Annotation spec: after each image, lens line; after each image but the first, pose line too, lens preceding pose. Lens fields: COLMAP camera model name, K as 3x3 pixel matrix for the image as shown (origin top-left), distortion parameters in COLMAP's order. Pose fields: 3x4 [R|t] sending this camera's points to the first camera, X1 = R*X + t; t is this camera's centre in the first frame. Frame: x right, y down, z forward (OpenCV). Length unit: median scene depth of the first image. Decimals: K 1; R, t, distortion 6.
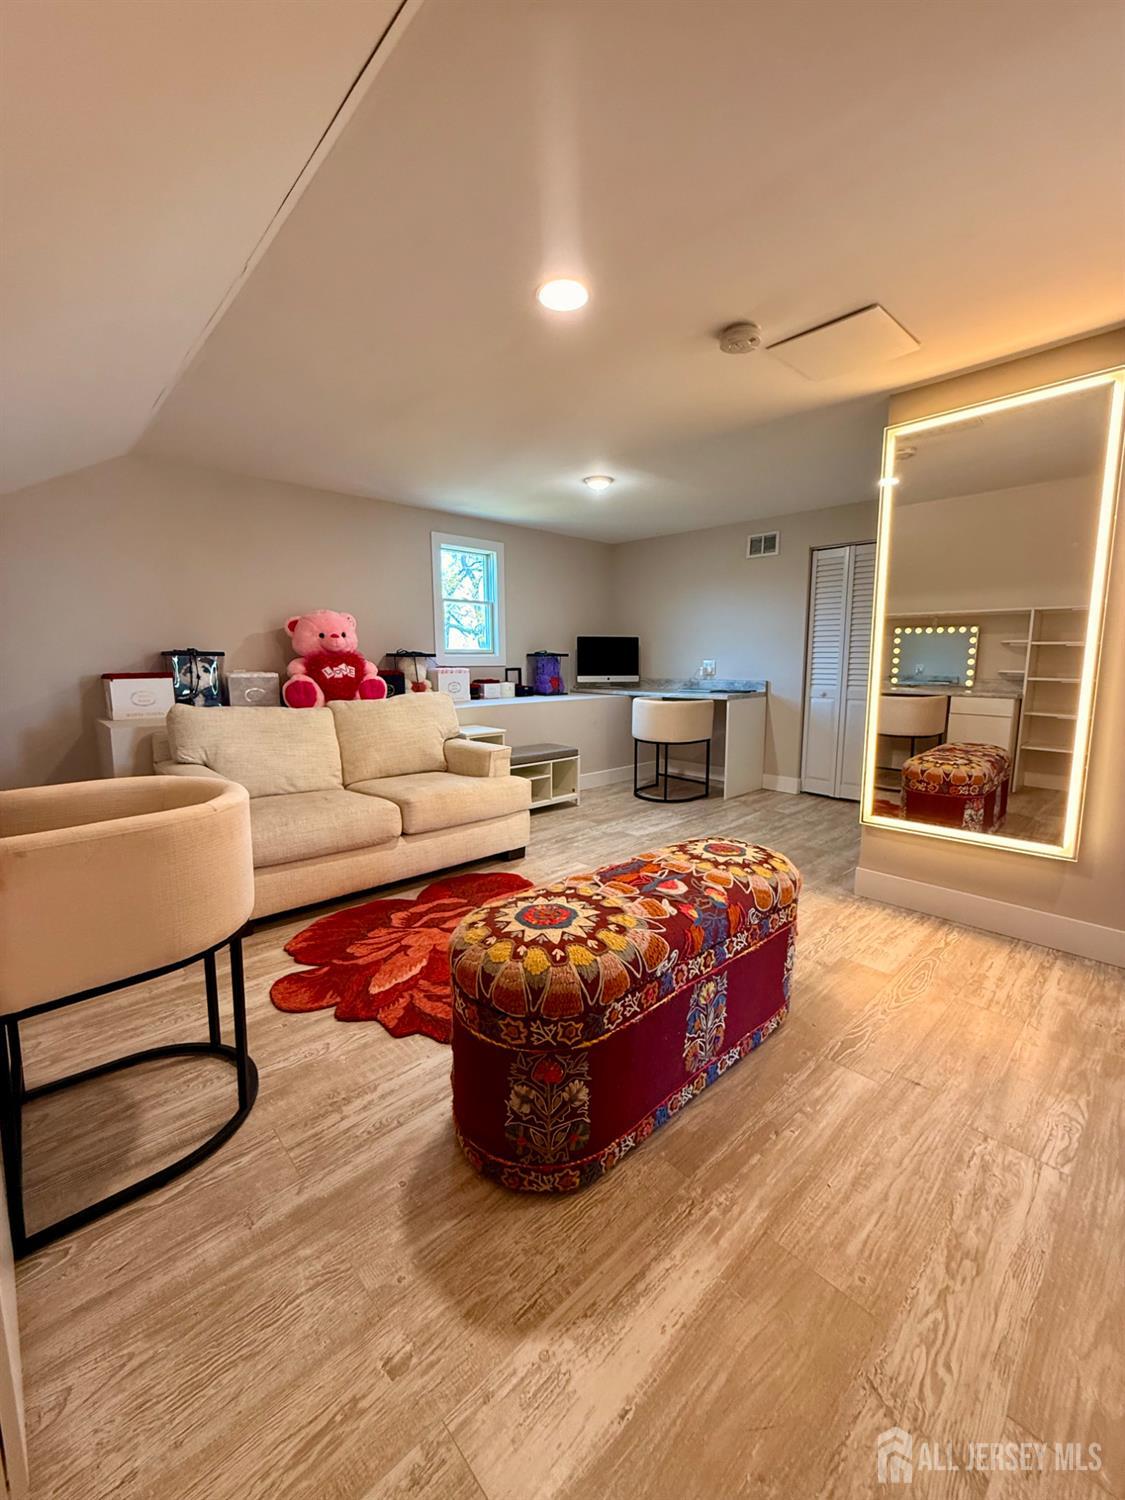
lens RADIAL K [[596.4, 0, 564.1], [0, 596.4, 741.8], [0, 0, 1]] dist [-0.000116, 0.000326]
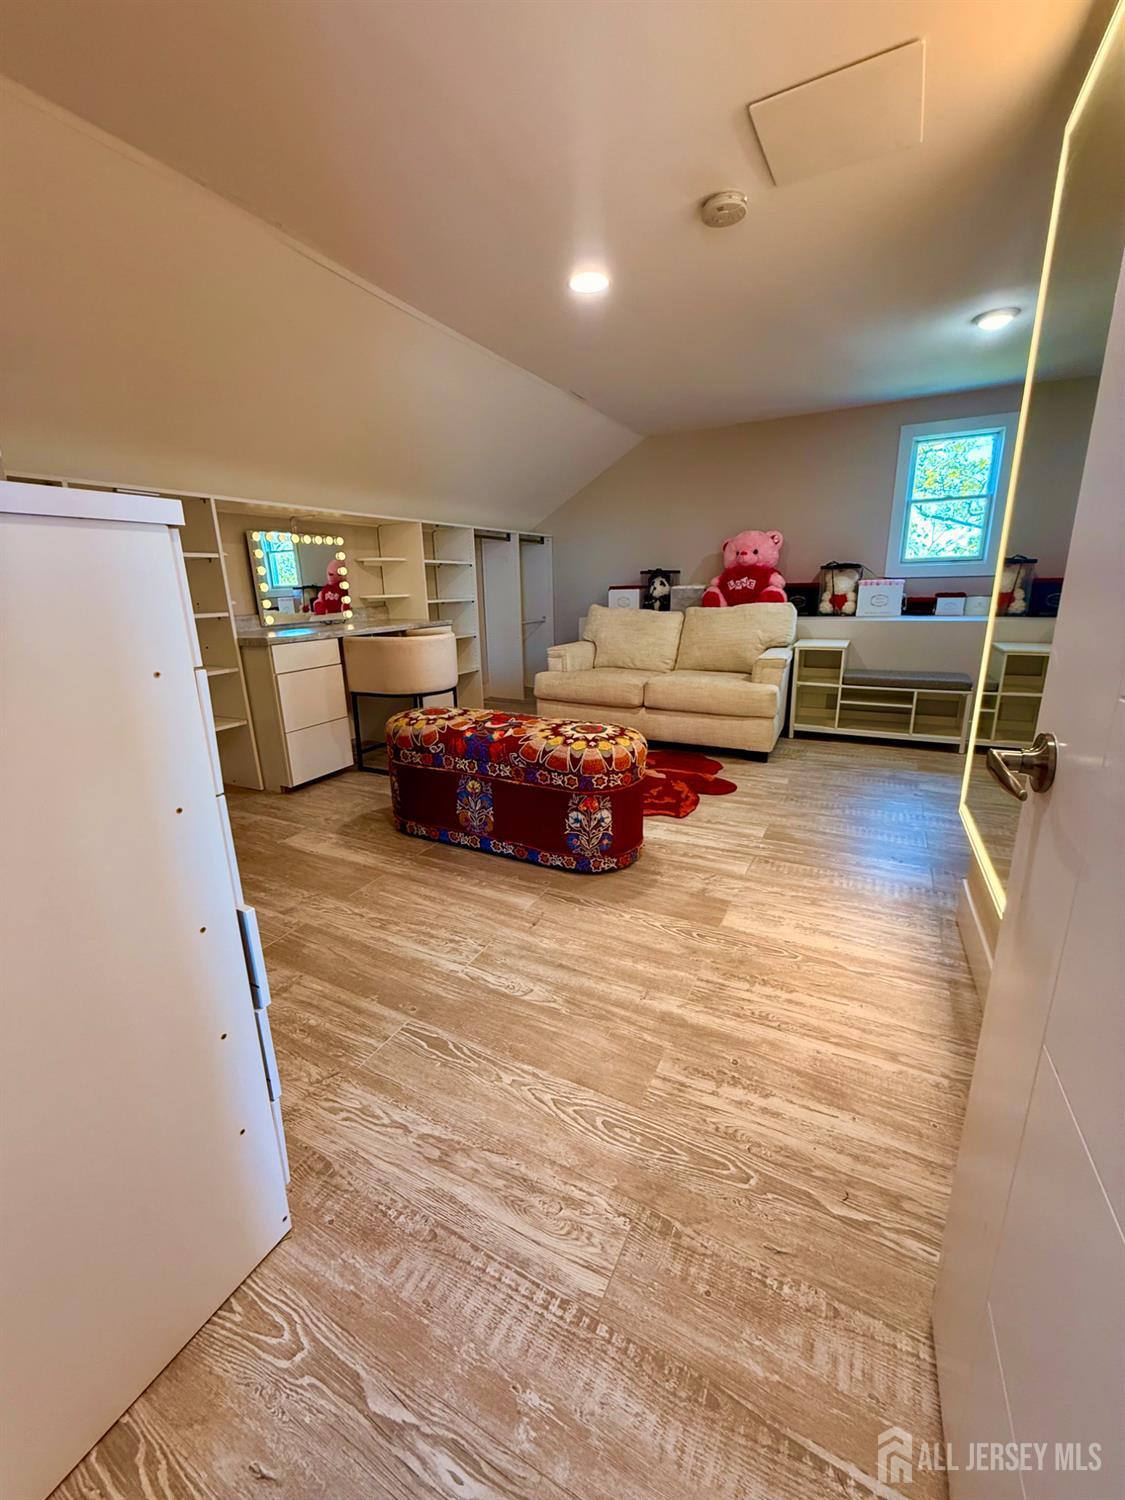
lens RADIAL K [[596.4, 0, 562.8], [0, 596.4, 745.4], [0, 0, 1]] dist [-0.000116, 0.000326]
pose [[0.335654, 0.238126, -0.911390, 1.638408], [-0.107386, 0.970886, 0.214122, -0.051521], [0.935844, 0.026000, 0.351453, 0.615153]]
